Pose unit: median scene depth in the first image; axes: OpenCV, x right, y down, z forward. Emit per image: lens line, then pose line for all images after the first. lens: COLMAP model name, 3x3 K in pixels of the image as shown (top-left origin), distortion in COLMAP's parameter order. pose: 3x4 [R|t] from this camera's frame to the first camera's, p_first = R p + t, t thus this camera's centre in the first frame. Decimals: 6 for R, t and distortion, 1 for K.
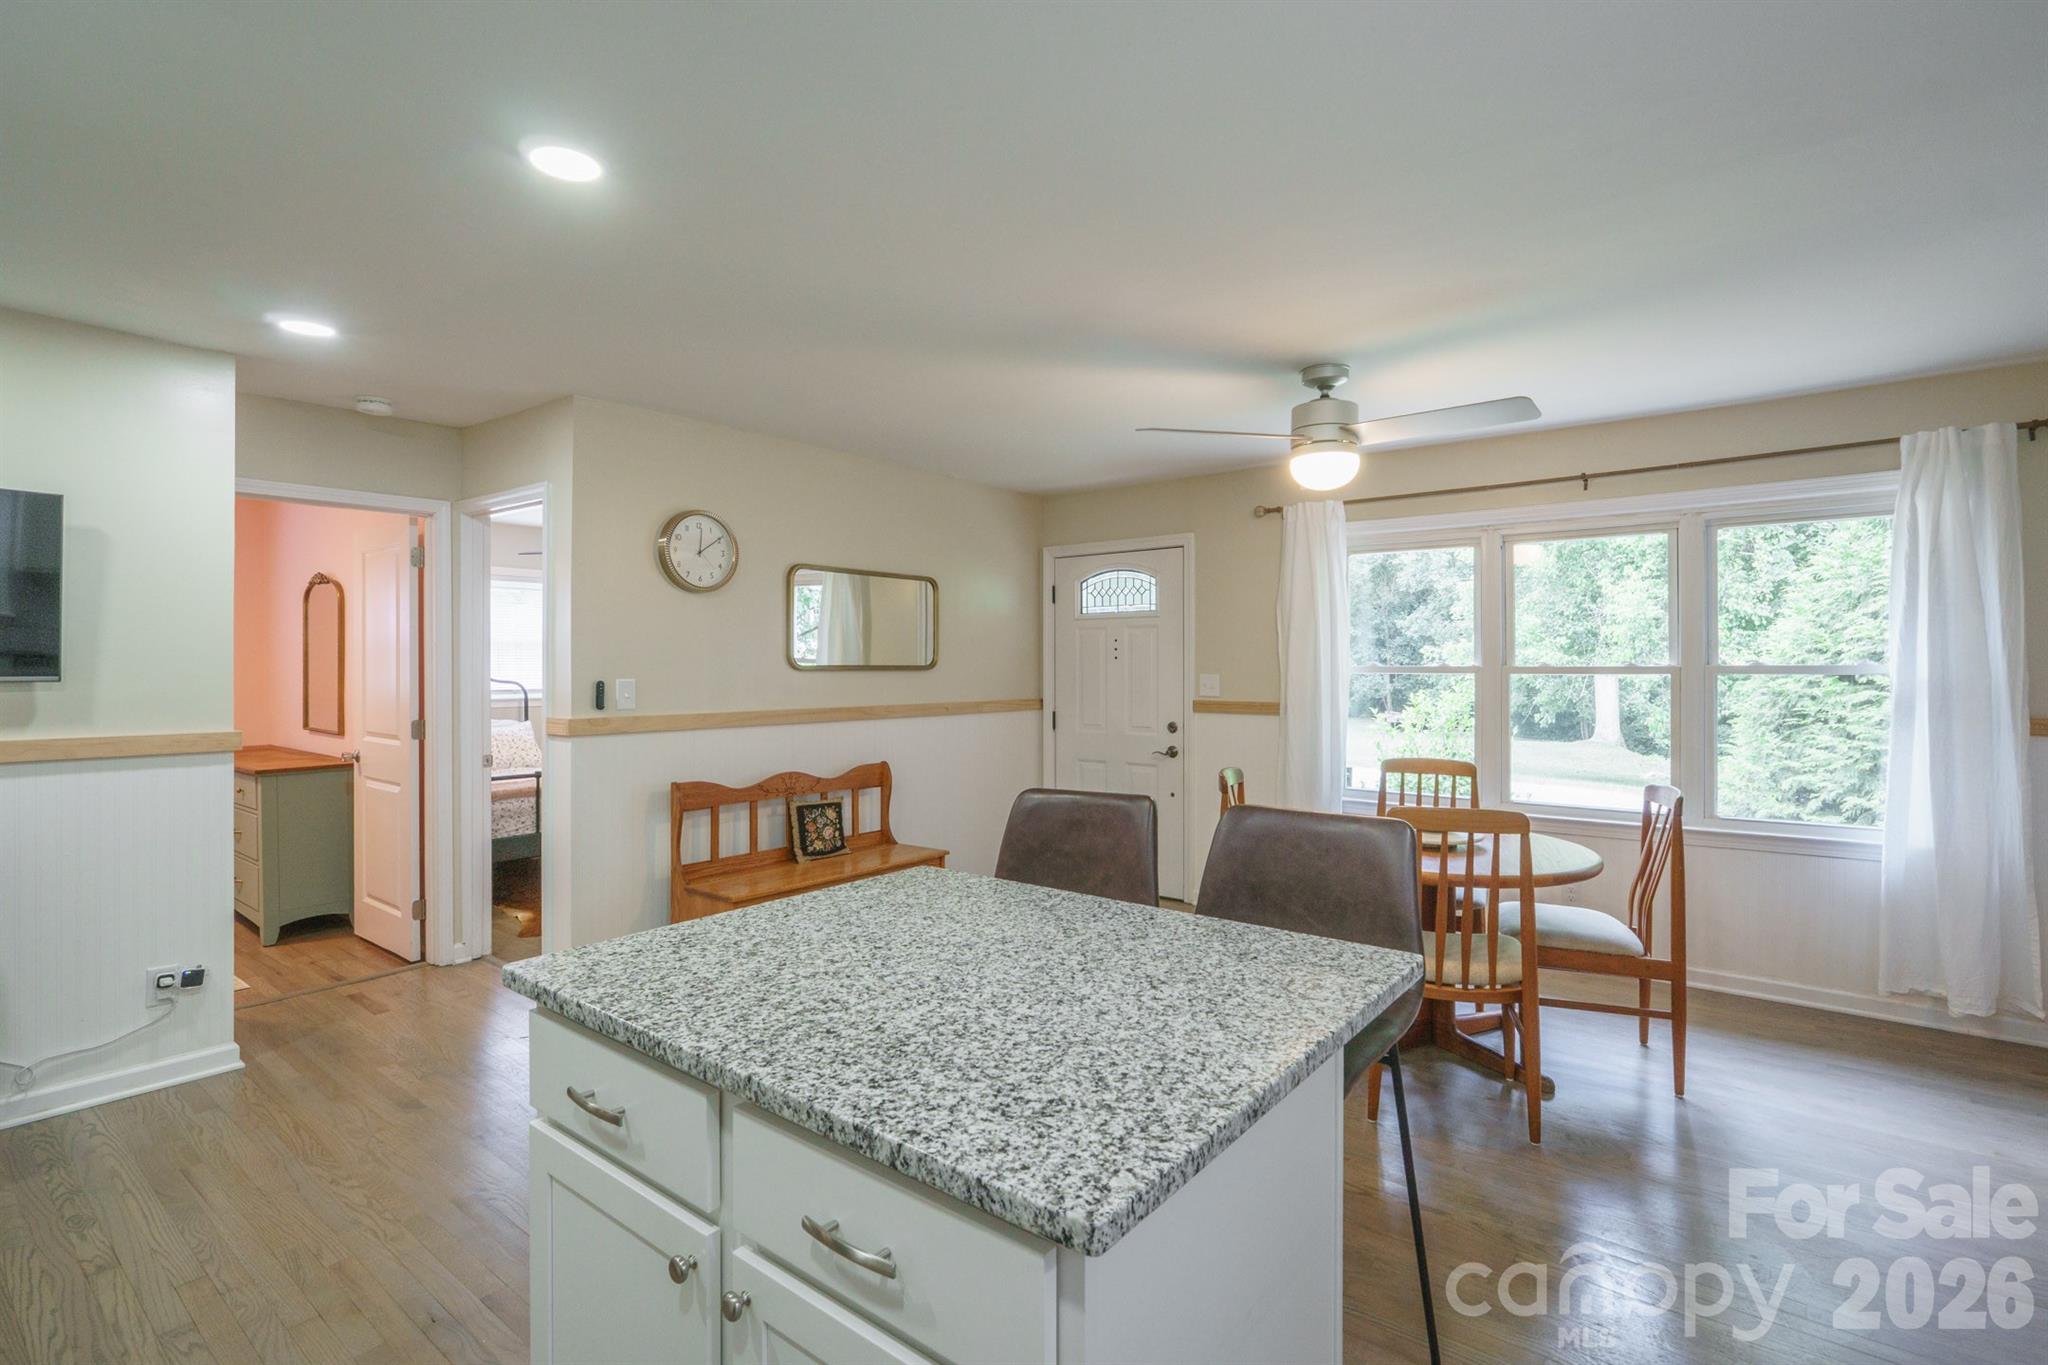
lens RADIAL K [[992.6, 0, 1036.0], [0, 992.6, 665.2], [0, 0, 1]] dist [0.001446, -0.000094]
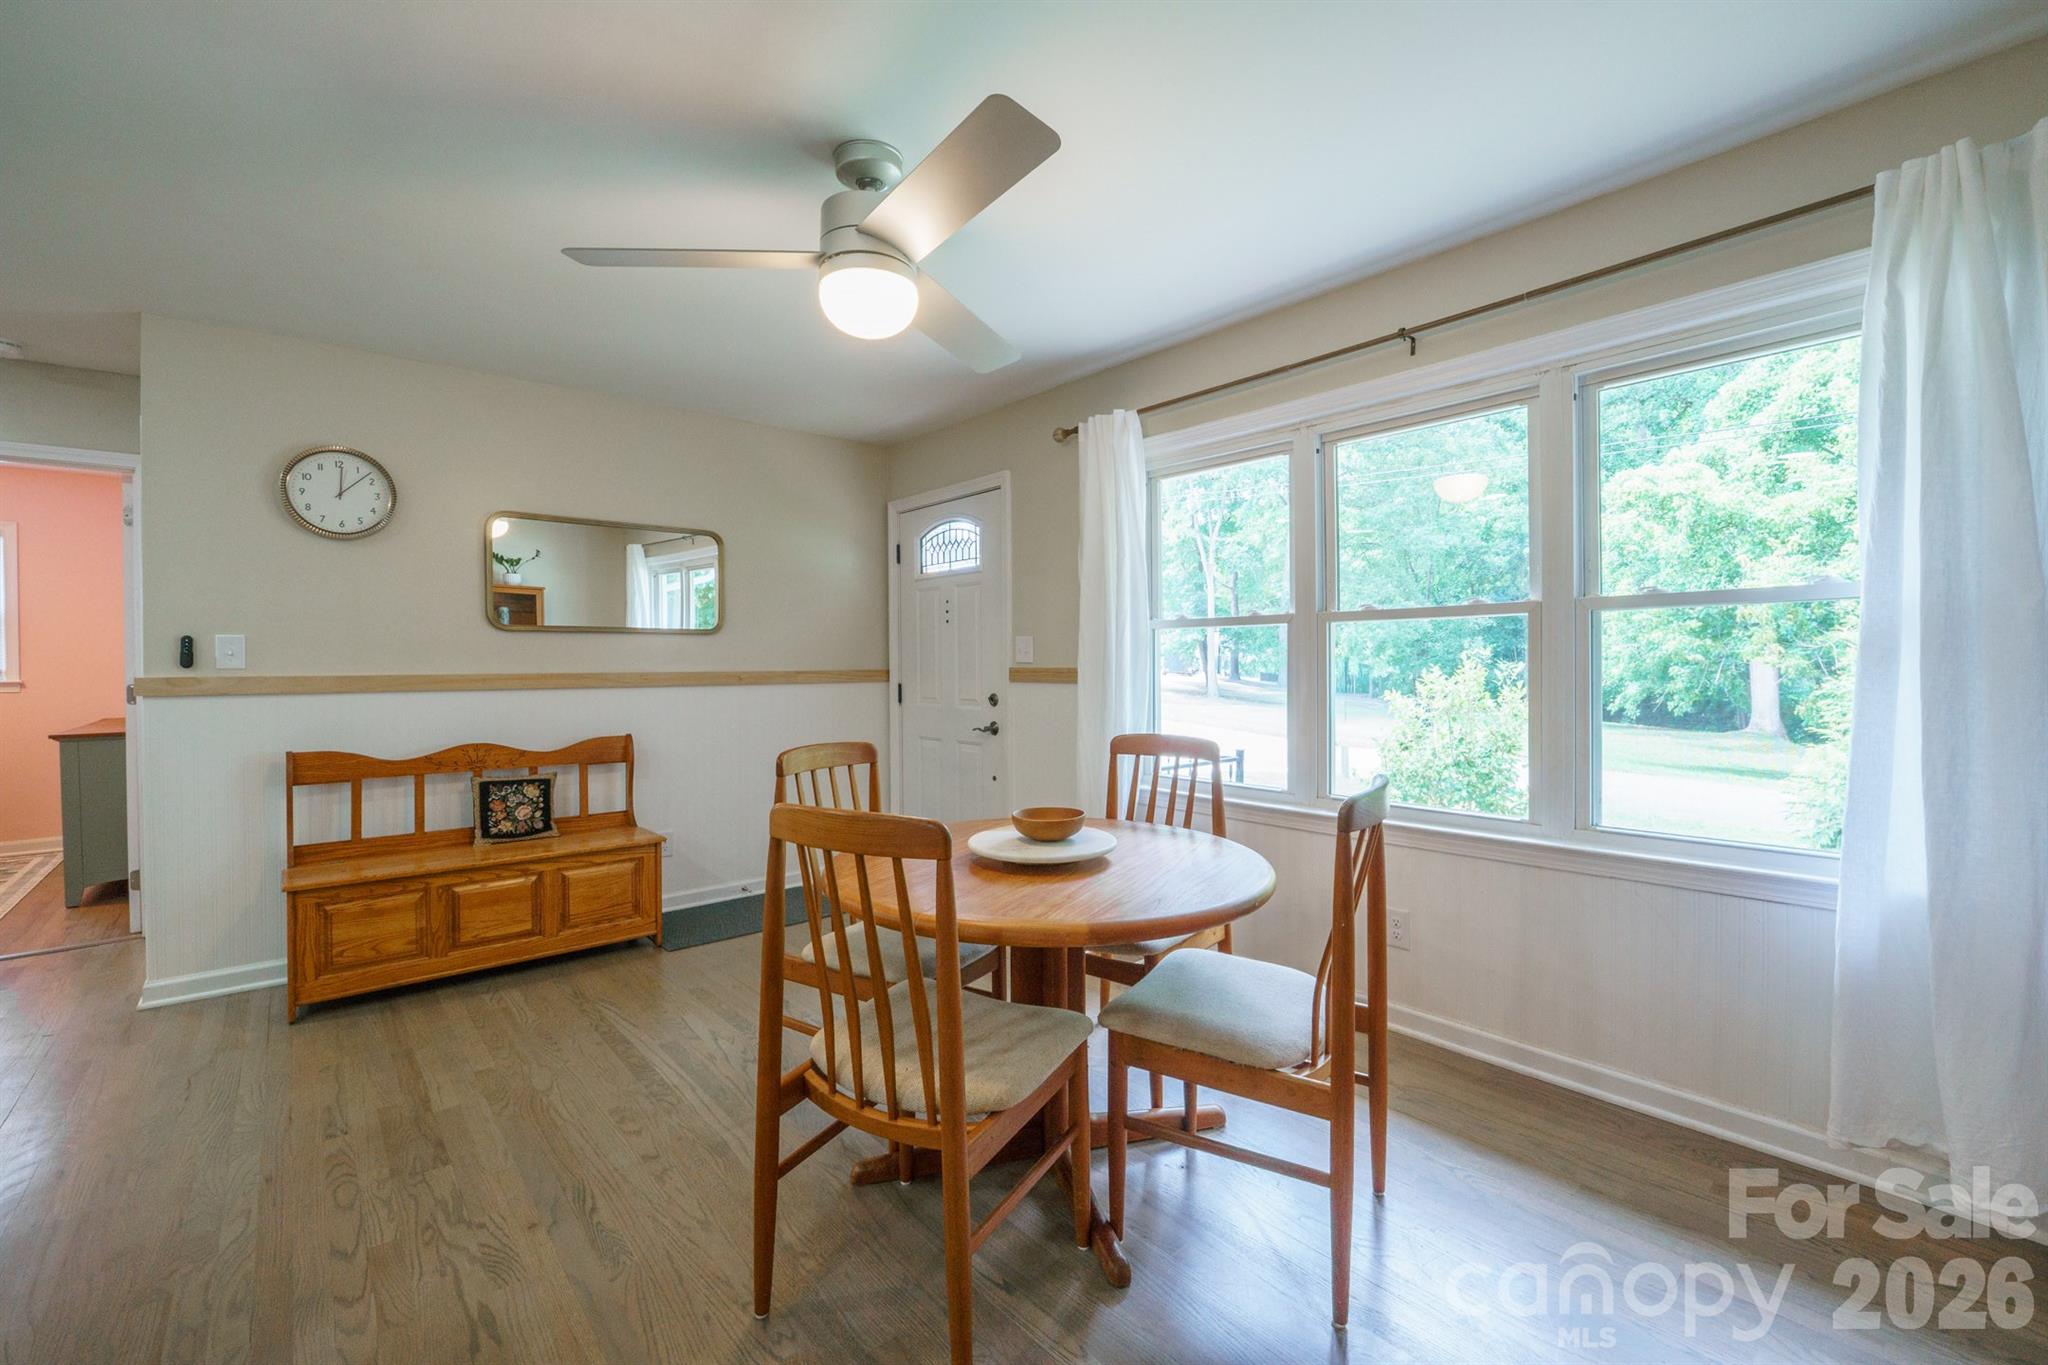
lens RADIAL K [[873.2, 0, 1037.8], [0, 873.2, 669.2], [0, 0, 1]] dist [-0.003728, -0.000222]
pose [[0.980897, -0.003621, -0.194494, 0.400815], [0.005522, 0.999942, 0.009234, 0.036889], [0.194449, -0.010131, 0.980860, 0.333912]]
